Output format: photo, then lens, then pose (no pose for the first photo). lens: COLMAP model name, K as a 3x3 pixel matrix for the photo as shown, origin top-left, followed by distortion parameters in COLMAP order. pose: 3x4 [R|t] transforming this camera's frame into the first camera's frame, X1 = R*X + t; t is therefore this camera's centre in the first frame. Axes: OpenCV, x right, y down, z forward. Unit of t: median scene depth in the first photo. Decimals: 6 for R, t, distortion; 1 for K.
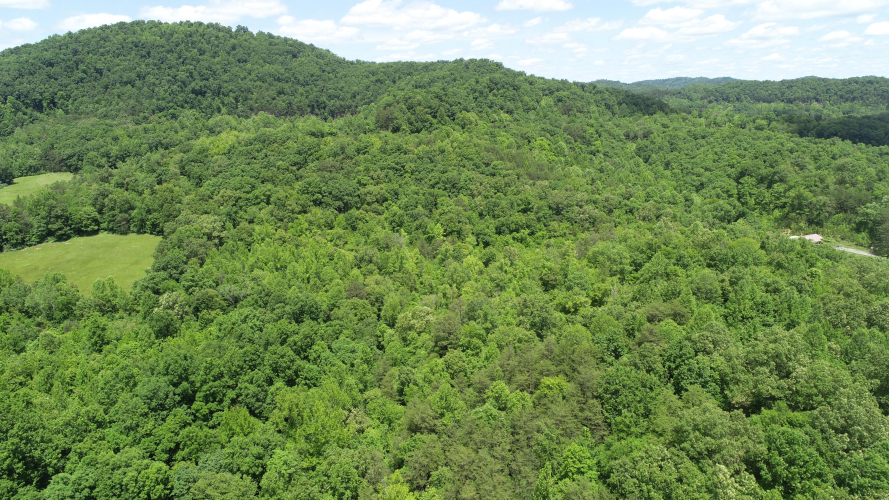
lens RADIAL K [[599.2, 0, 443.9], [0, 599.2, 251.0], [0, 0, 1]] dist [0.003380, -0.000030]
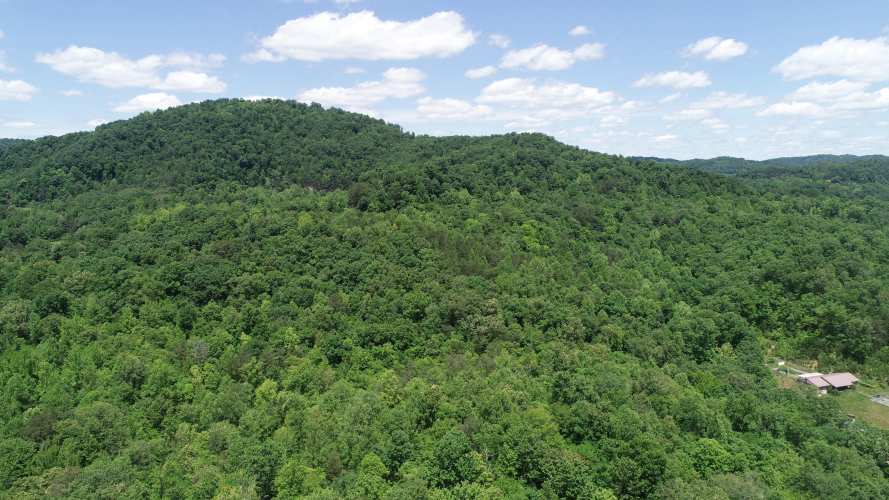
lens RADIAL K [[599.2, 0, 443.7], [0, 599.2, 249.7], [0, 0, 1]] dist [0.003380, -0.000030]
pose [[0.978384, 0.039312, -0.203028, 0.221276], [-0.063801, 0.991254, -0.115521, -0.043906], [0.196711, 0.125977, 0.972335, 0.163288]]
